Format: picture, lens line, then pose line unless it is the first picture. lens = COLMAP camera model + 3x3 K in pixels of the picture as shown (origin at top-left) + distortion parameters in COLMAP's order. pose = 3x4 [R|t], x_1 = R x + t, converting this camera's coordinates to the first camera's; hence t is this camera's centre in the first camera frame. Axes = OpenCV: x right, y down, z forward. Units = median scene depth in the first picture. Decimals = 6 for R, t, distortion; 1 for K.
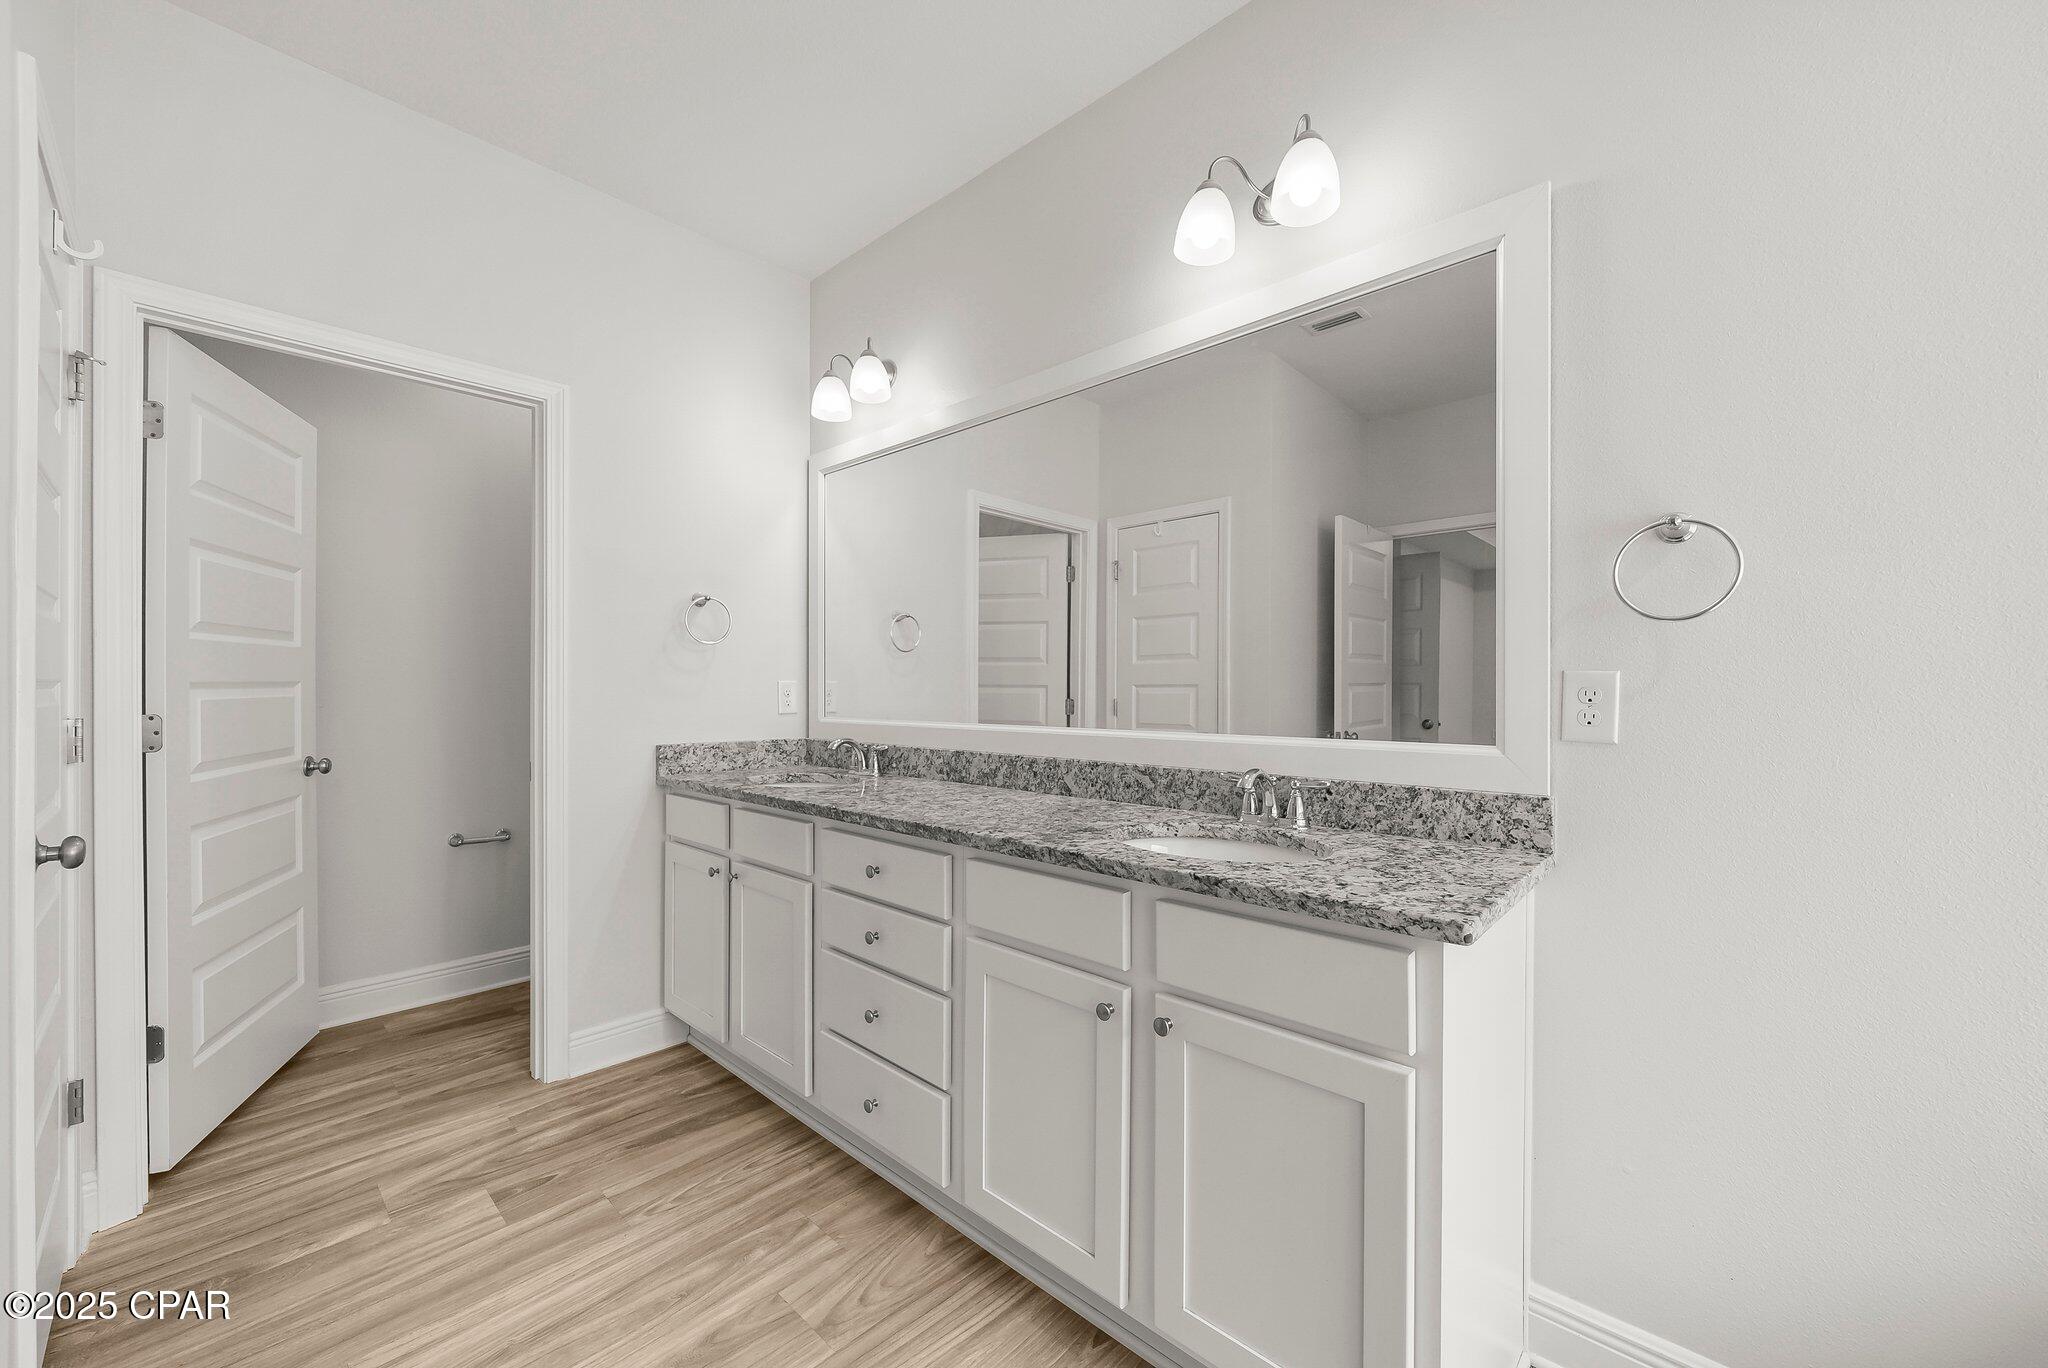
lens RADIAL K [[786.2, 0, 1018.6], [0, 786.2, 698.7], [0, 0, 1]] dist [-0.008563, -0.000057]
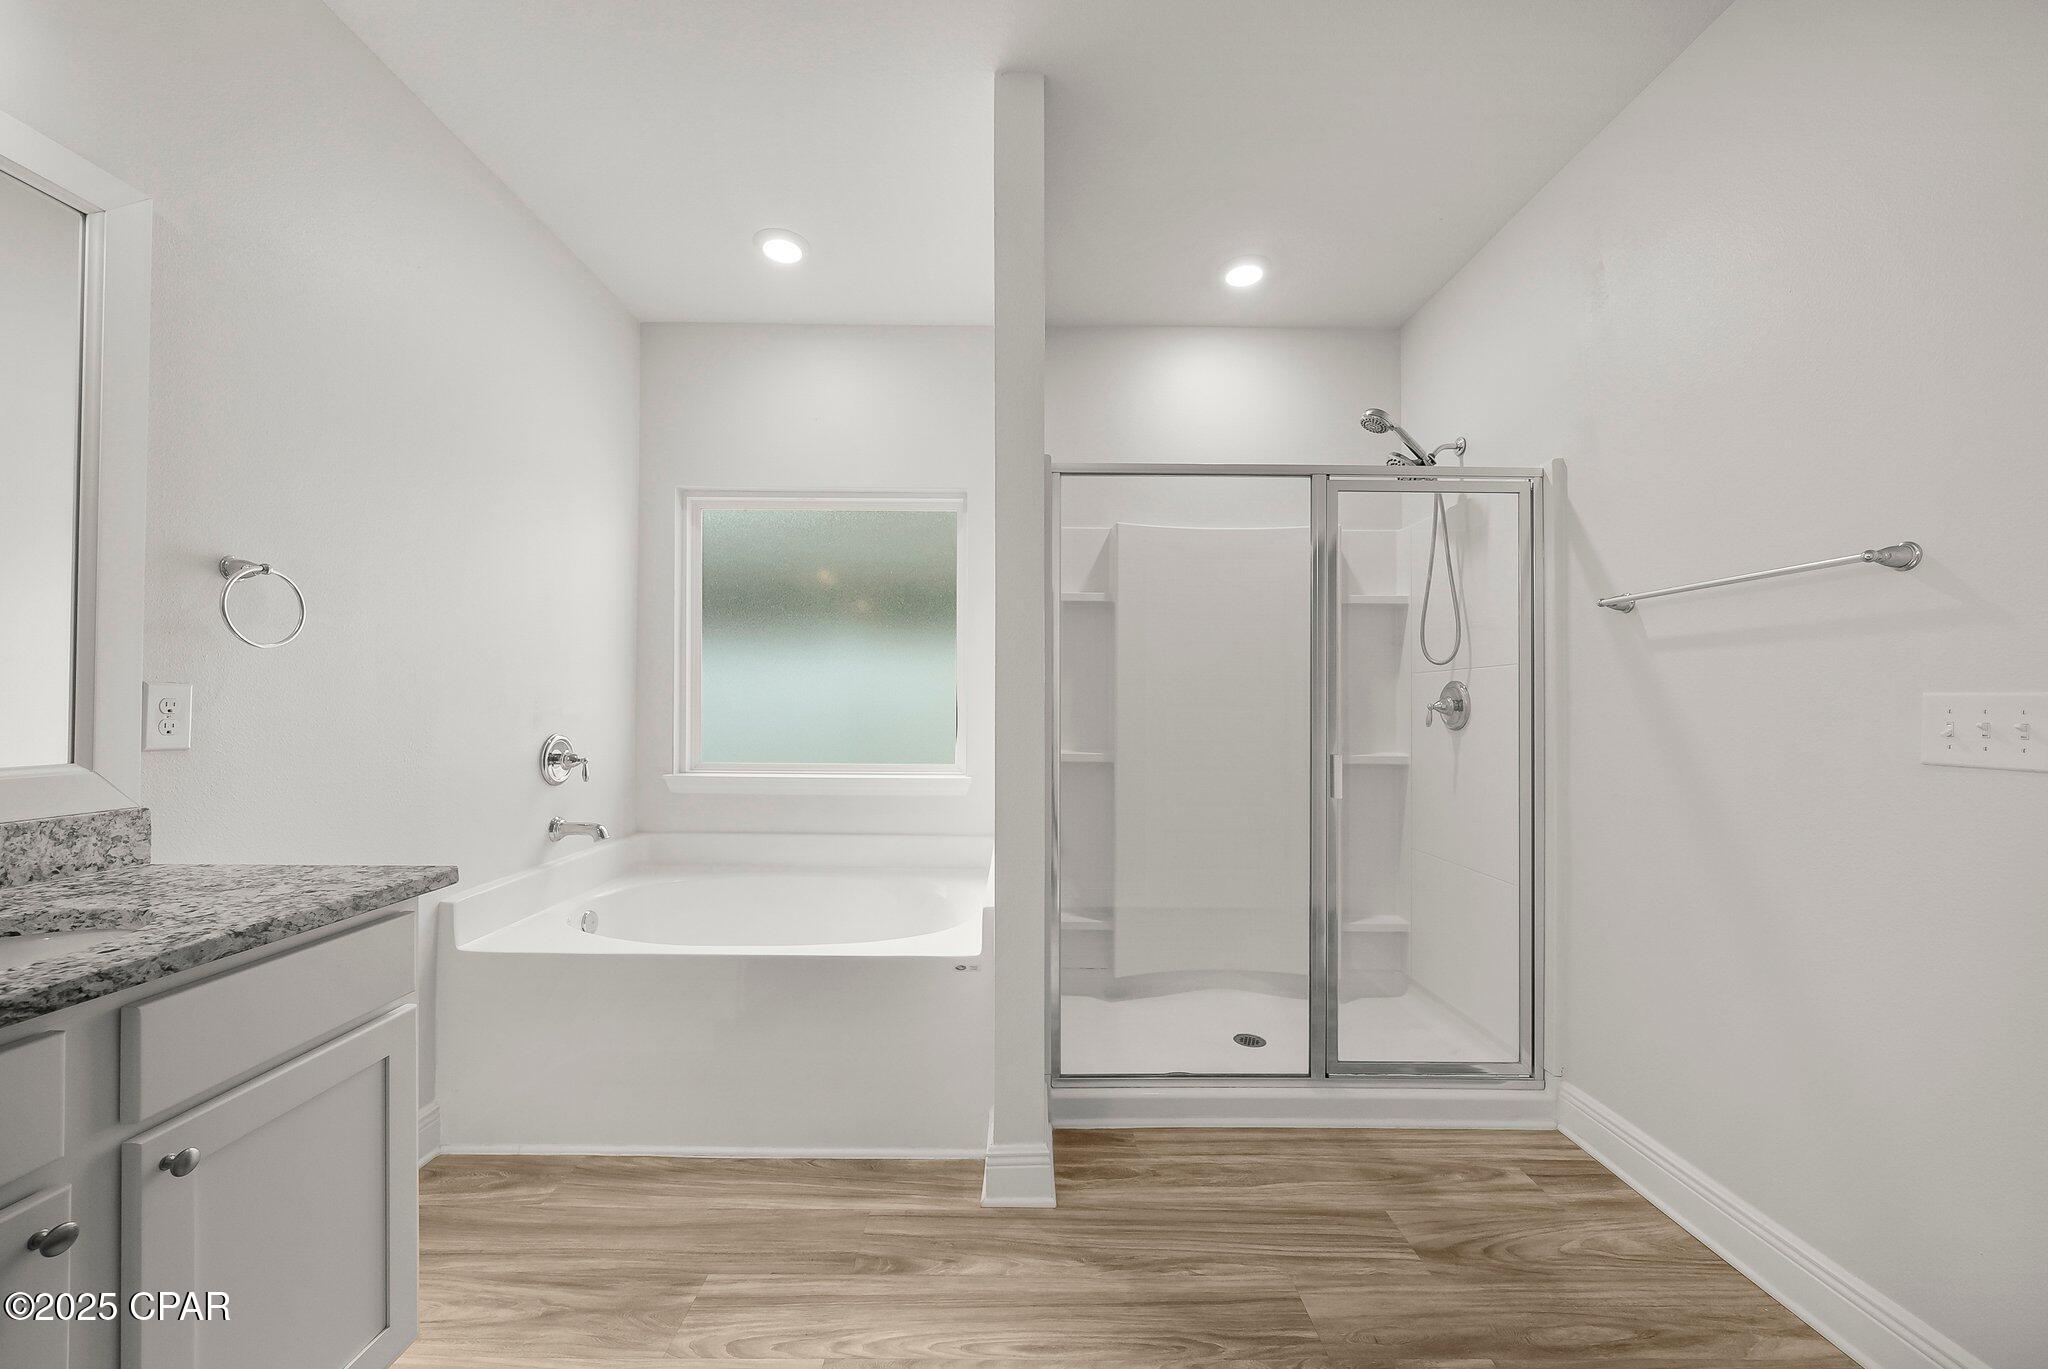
lens RADIAL K [[786.2, 0, 1018.6], [0, 786.2, 699.2], [0, 0, 1]] dist [-0.008563, -0.000057]
pose [[-0.702064, 0.004127, 0.712102, -0.810779], [0.002046, 0.999991, -0.003779, -0.007186], [-0.712111, -0.001196, -0.702066, 0.889328]]
